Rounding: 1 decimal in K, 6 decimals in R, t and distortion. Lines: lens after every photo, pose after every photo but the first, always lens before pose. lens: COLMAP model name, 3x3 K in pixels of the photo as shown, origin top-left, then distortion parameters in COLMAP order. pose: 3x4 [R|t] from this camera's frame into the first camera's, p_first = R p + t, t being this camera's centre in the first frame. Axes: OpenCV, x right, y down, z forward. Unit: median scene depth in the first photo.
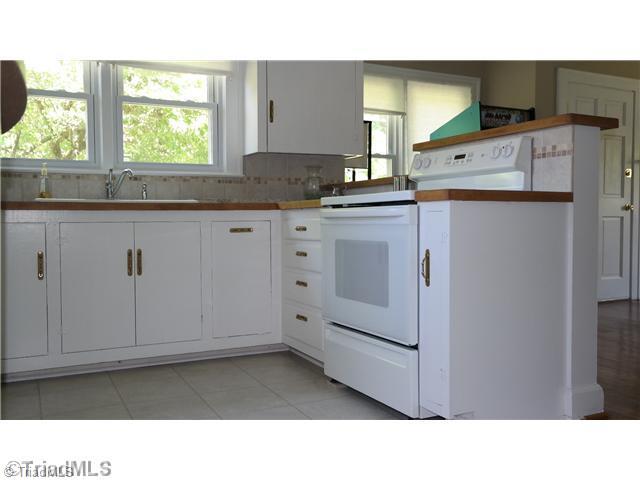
lens RADIAL K [[599.0, 0, 322.5], [0, 599.0, 238.7], [0, 0, 1]] dist [0.040294, 0.000000]
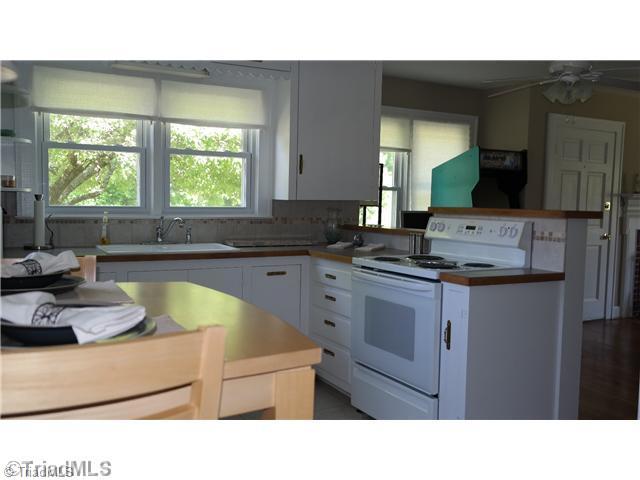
lens RADIAL K [[599.0, 0, 320.2], [0, 599.0, 240.8], [0, 0, 1]] dist [0.040294, 0.000000]
pose [[0.999280, 0.021368, 0.031359, -0.084384], [-0.022639, 0.998913, 0.040754, -0.119820], [-0.030454, -0.041435, 0.998677, -0.145412]]
